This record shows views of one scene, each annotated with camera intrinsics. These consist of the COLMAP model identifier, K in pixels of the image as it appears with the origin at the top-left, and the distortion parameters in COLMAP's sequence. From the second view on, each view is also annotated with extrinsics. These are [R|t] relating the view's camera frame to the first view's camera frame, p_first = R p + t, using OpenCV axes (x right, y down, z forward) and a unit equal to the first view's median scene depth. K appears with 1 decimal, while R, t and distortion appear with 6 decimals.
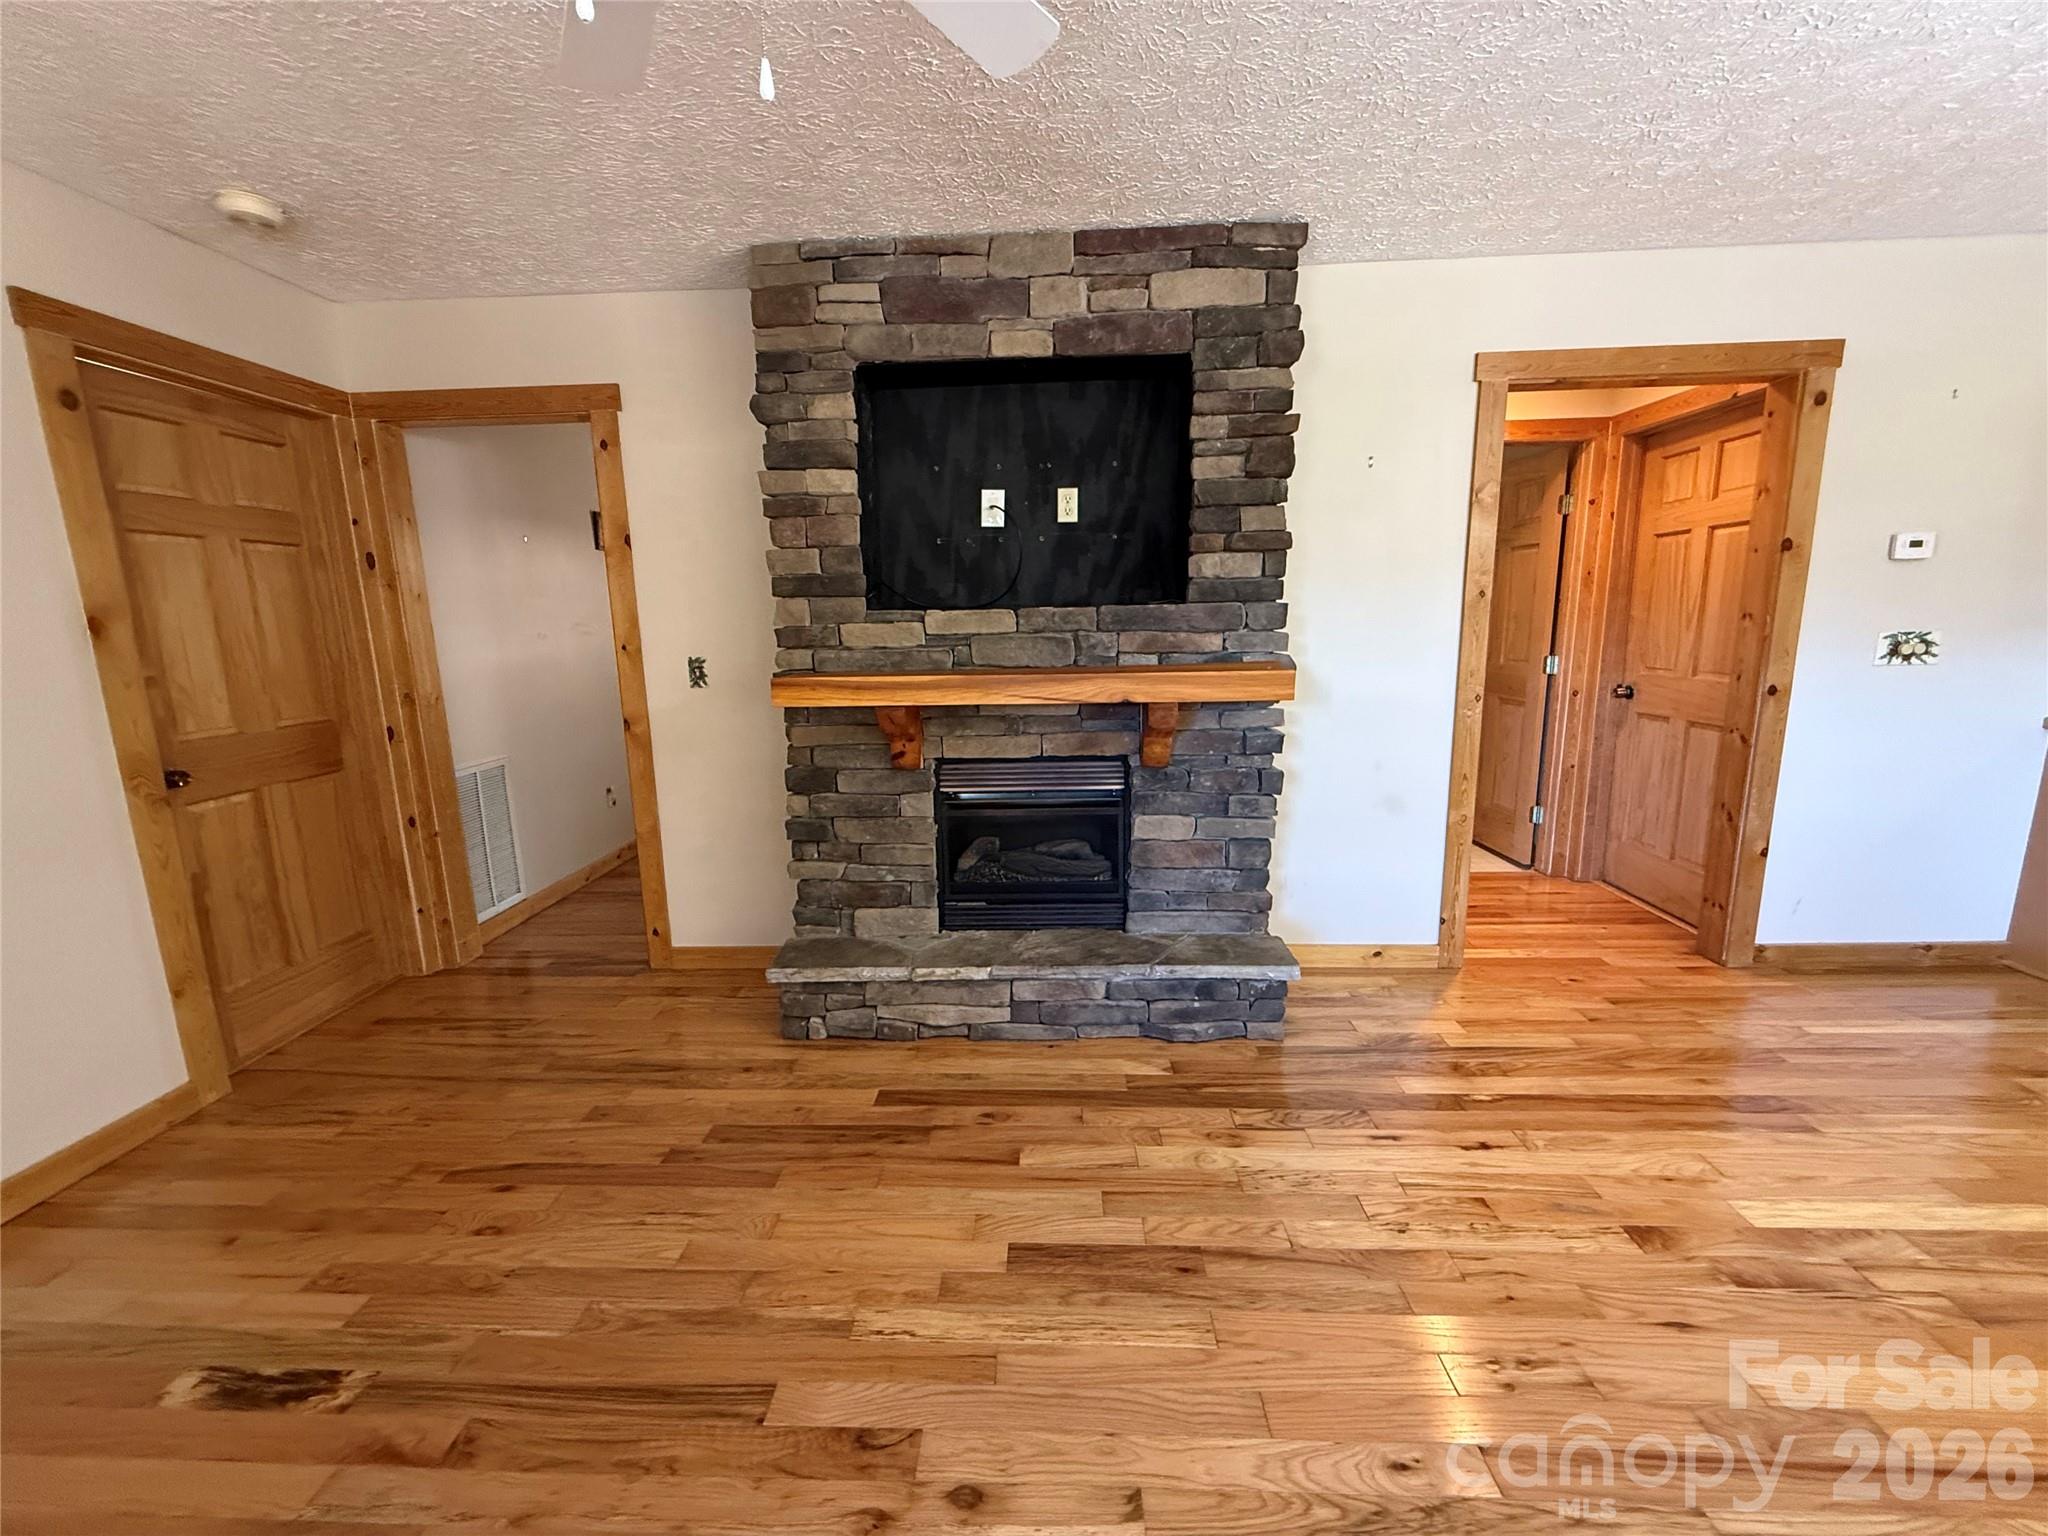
lens RADIAL K [[818.8, 0, 1013.7], [0, 818.8, 766.5], [0, 0, 1]] dist [0.000345, 0.000026]
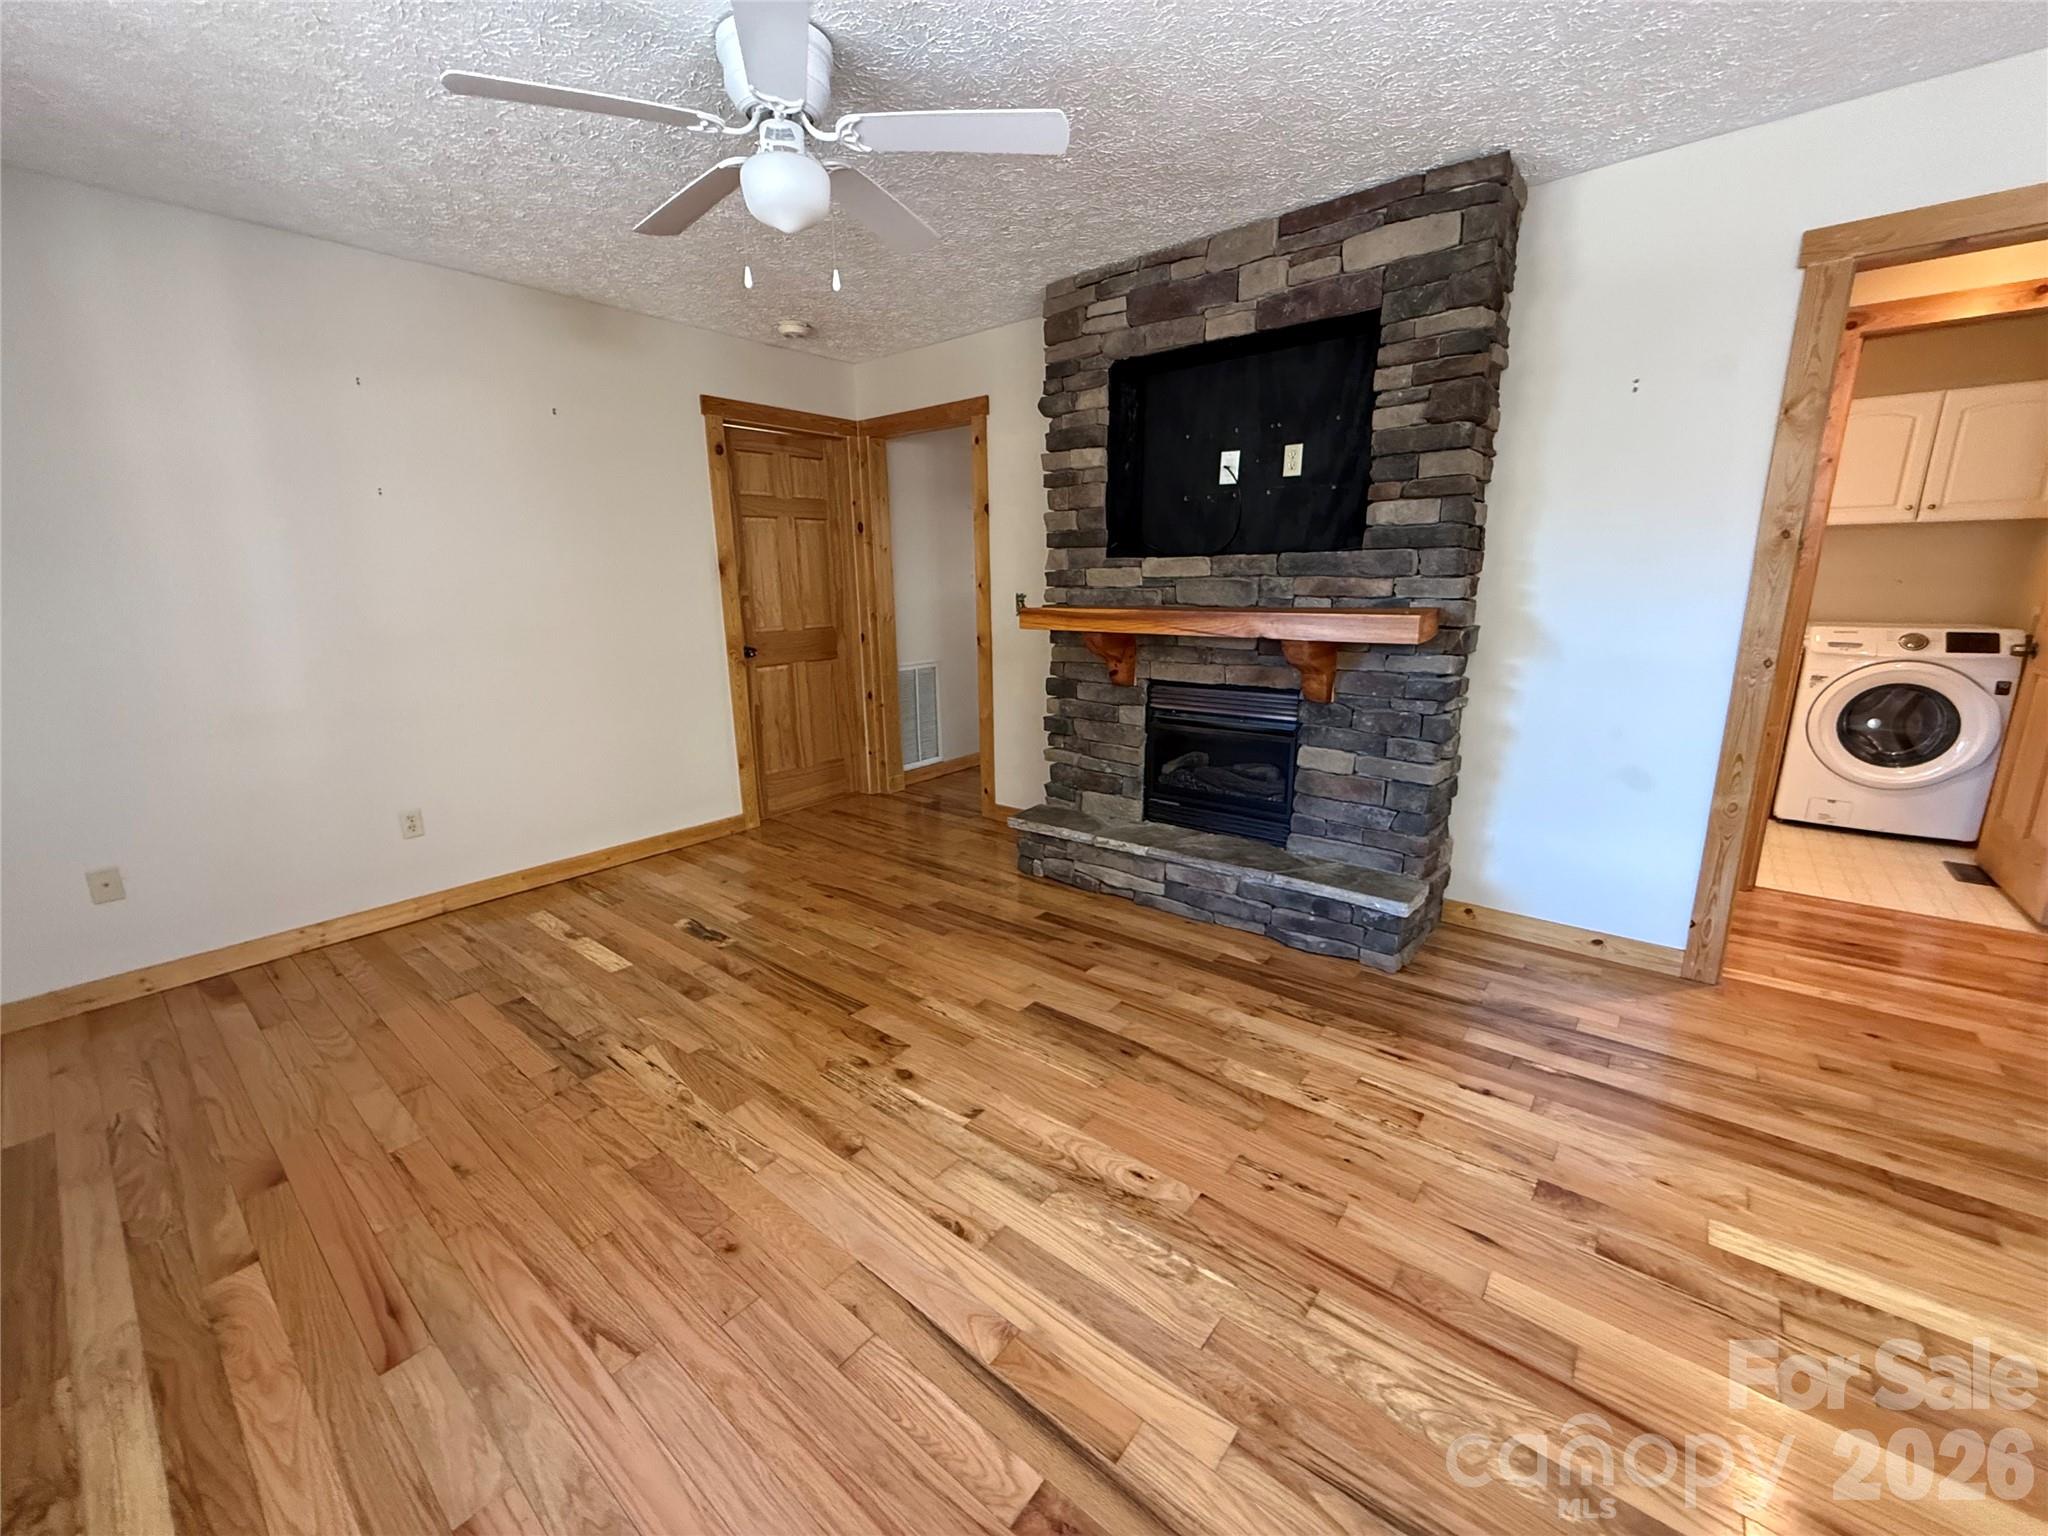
lens RADIAL K [[818.8, 0, 1011.5], [0, 818.8, 766.6], [0, 0, 1]] dist [0.000345, 0.000026]
pose [[0.796434, 0.145787, -0.586890, 0.518403], [-0.109575, 0.989231, 0.097033, 0.025137], [0.594716, -0.012972, 0.803831, -0.126635]]
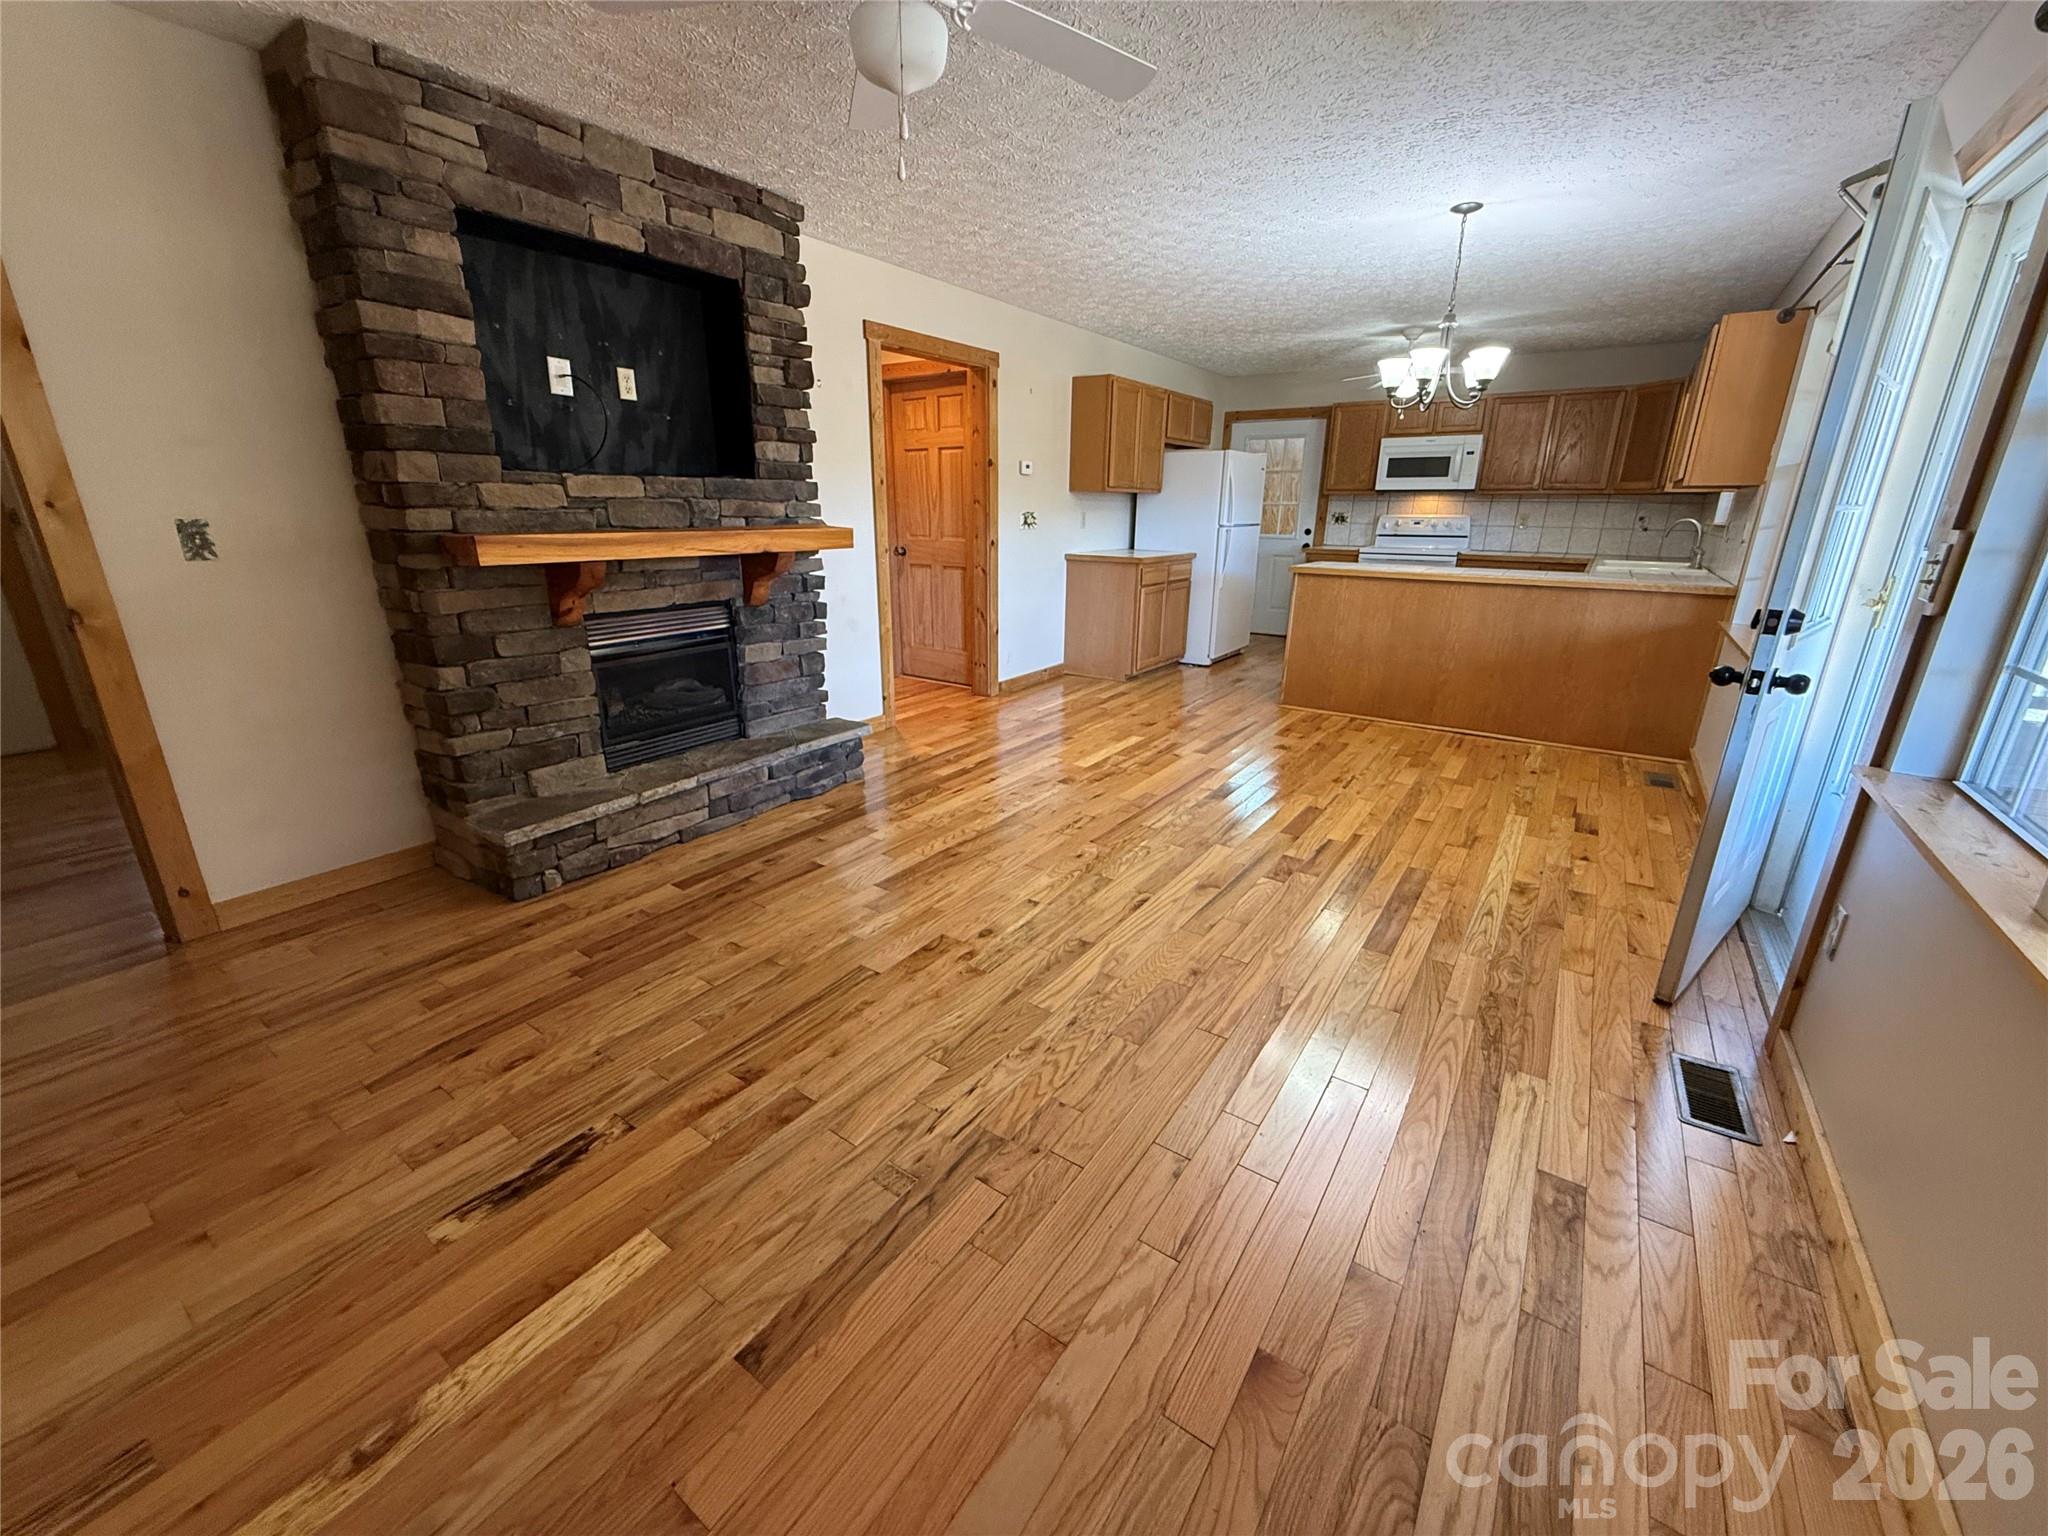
lens RADIAL K [[818.8, 0, 1015.8], [0, 818.8, 770.5], [0, 0, 1]] dist [0.000345, 0.000026]
pose [[0.534043, -0.238099, 0.811238, -0.769796], [0.134136, 0.971234, 0.196755, 0.057316], [-0.834749, 0.003741, 0.550618, -0.086134]]
